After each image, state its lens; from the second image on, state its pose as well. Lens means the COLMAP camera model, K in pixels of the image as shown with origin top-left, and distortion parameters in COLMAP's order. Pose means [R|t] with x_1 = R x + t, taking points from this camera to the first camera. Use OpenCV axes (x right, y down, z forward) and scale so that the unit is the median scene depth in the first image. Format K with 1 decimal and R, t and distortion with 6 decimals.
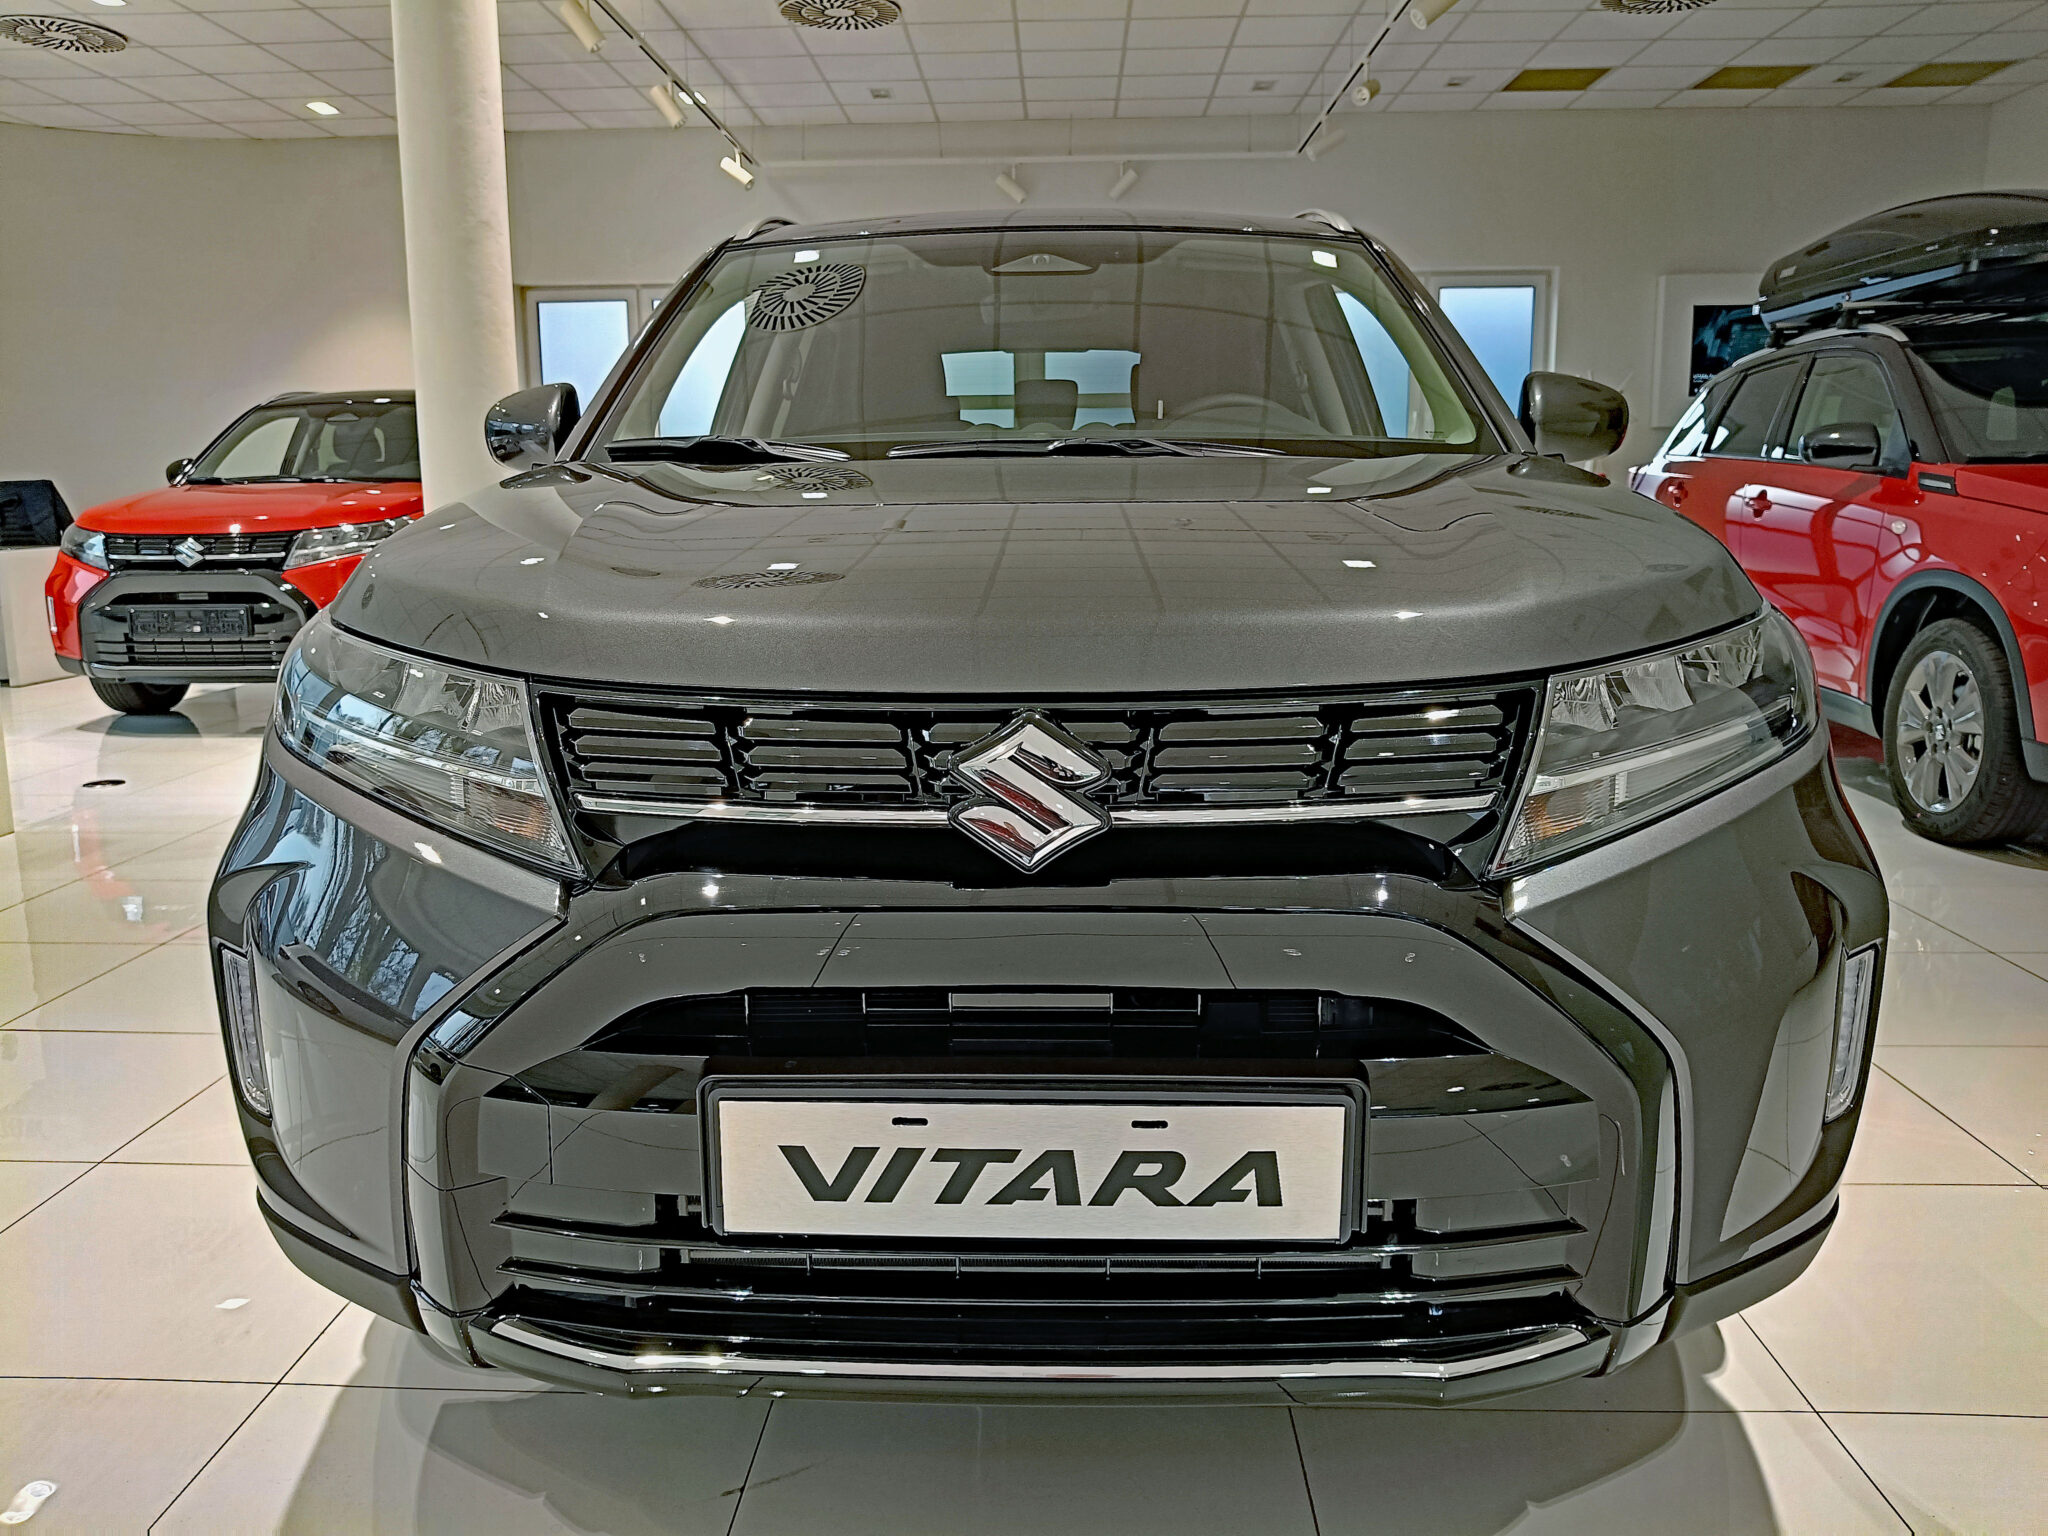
lens RADIAL K [[1585.0, 0, 1006.3], [0, 1585.0, 764.6], [0, 0, 1]] dist [-0.001003, -0.048356]
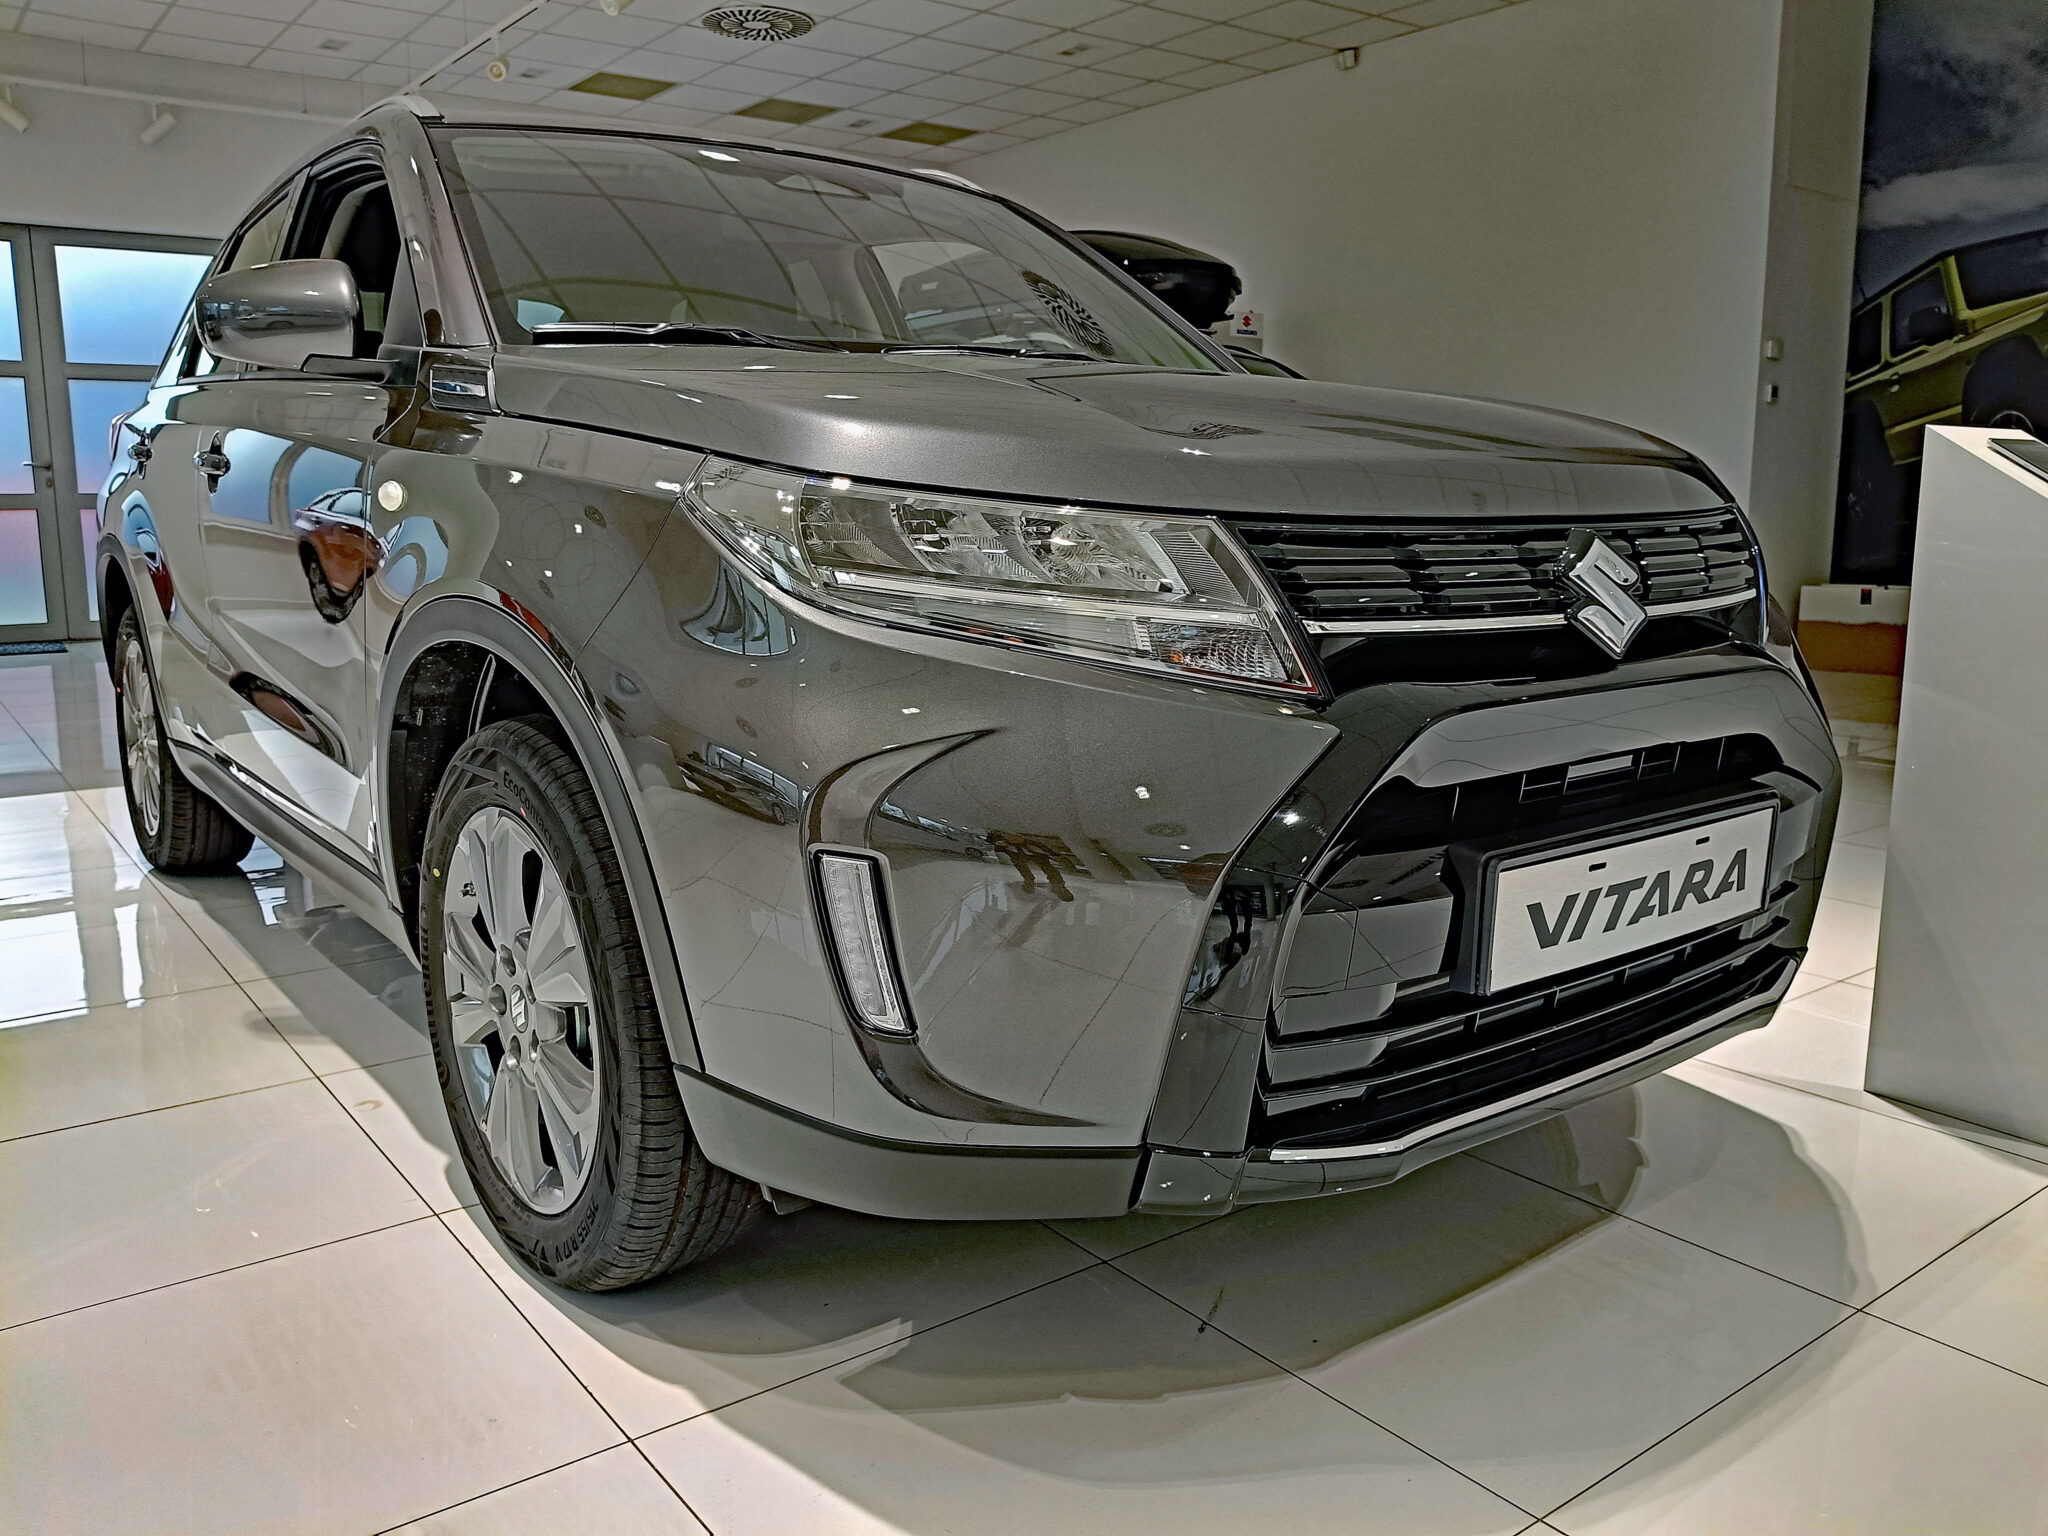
lens RADIAL K [[1585.0, 0, 1006.2], [0, 1585.0, 768.3], [0, 0, 1]] dist [-0.001003, -0.048356]
pose [[0.768312, -0.100356, 0.632160, -1.151016], [0.104771, 0.994030, 0.030467, 0.066195], [-0.631443, 0.042824, 0.774239, 0.342056]]
